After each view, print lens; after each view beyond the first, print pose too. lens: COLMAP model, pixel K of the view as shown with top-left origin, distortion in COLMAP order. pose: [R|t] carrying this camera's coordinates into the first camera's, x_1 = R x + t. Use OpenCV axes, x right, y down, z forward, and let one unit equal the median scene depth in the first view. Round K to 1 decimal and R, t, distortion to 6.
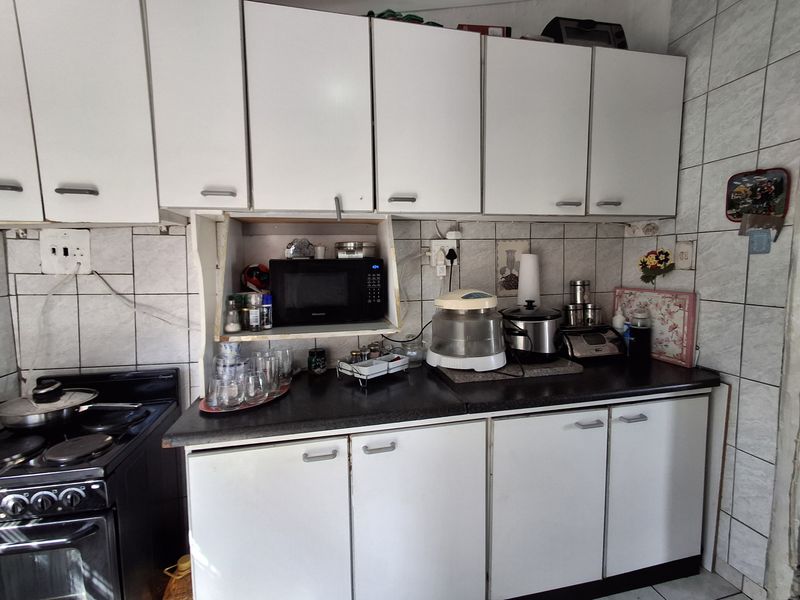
lens RADIAL K [[367.6, 0, 383.5], [0, 367.6, 293.6], [0, 0, 1]] dist [-0.009609, 0.008284]
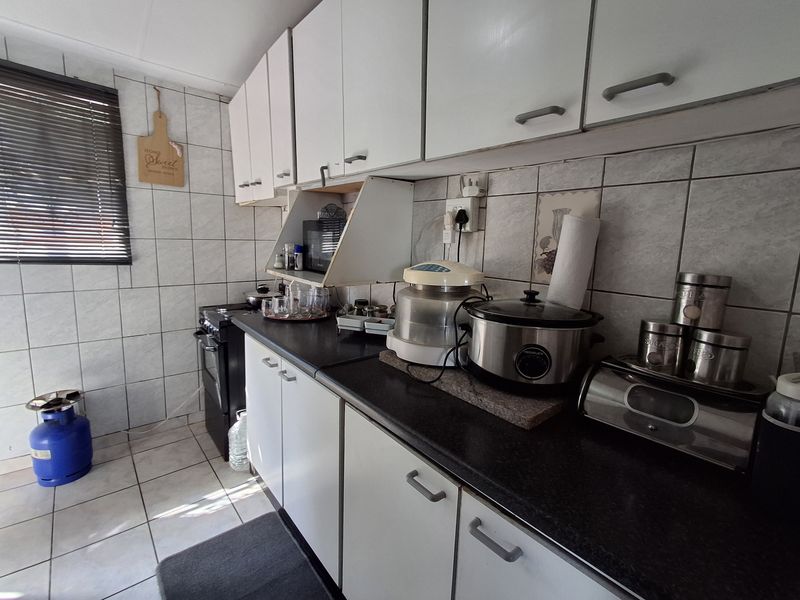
lens RADIAL K [[356.4, 0, 400.0], [0, 356.4, 287.9], [0, 0, 1]] dist [0.022618, 0.000130]
pose [[0.476320, 0.159781, -0.864632, 0.756621], [-0.111877, 0.986371, 0.120645, -0.032068], [0.872125, 0.039267, 0.487705, 0.489588]]
